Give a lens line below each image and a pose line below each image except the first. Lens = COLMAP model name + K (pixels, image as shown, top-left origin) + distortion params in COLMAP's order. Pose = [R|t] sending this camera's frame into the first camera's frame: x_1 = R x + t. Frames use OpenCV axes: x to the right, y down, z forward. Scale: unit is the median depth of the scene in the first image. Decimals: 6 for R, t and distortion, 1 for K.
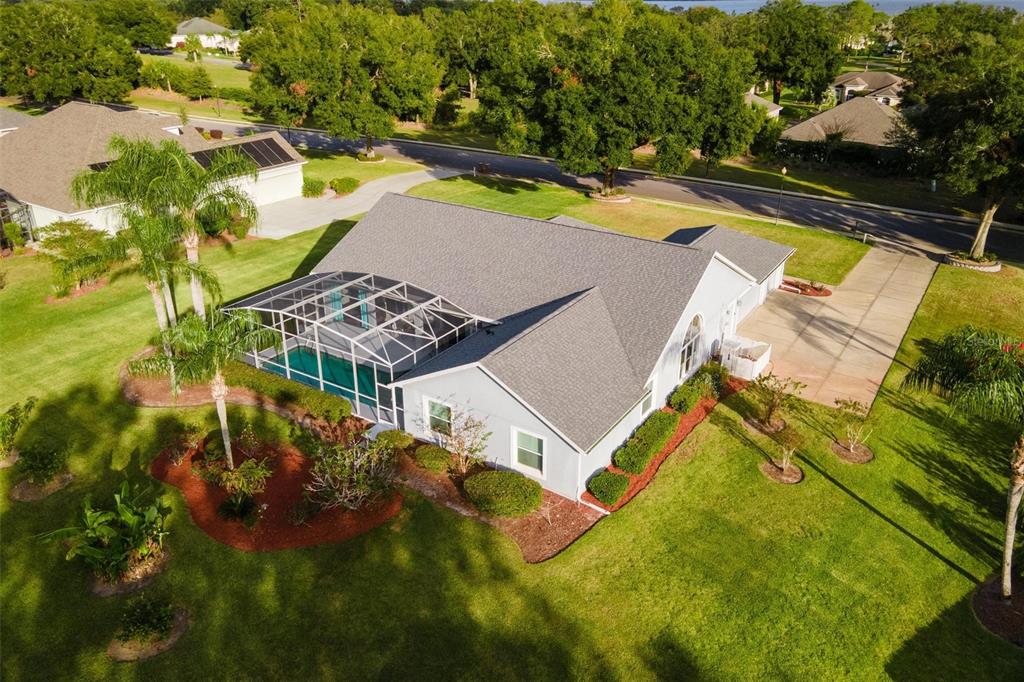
lens RADIAL K [[742.6, 0, 508.8], [0, 742.6, 336.9], [0, 0, 1]] dist [0.025359, 0.025275]
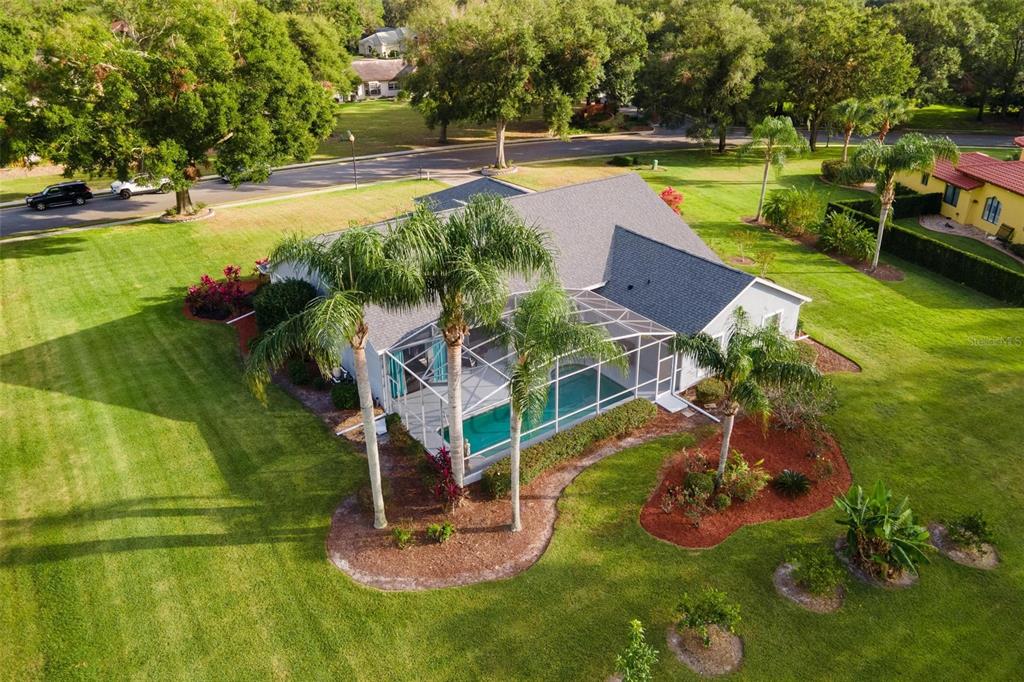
lens RADIAL K [[742.6, 0, 514.5], [0, 742.6, 336.2], [0, 0, 1]] dist [0.025359, 0.025275]
pose [[0.362409, -0.421377, 0.831325, -1.092436], [0.401517, 0.875534, 0.268747, -0.324476], [-0.841097, 0.236394, 0.486491, 0.667003]]
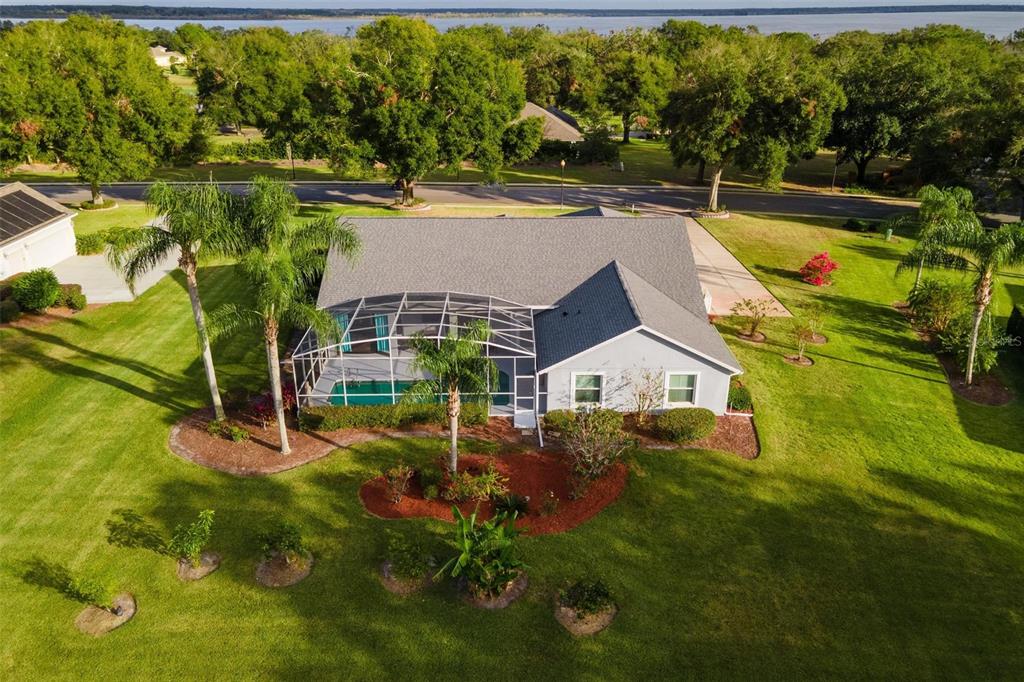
lens RADIAL K [[742.6, 0, 504.0], [0, 742.6, 361.0], [0, 0, 1]] dist [0.025359, 0.025275]
pose [[0.833294, -0.238116, 0.498921, -0.728993], [0.235918, 0.969348, 0.068604, -0.038436], [-0.499964, 0.060537, 0.863928, 0.077002]]
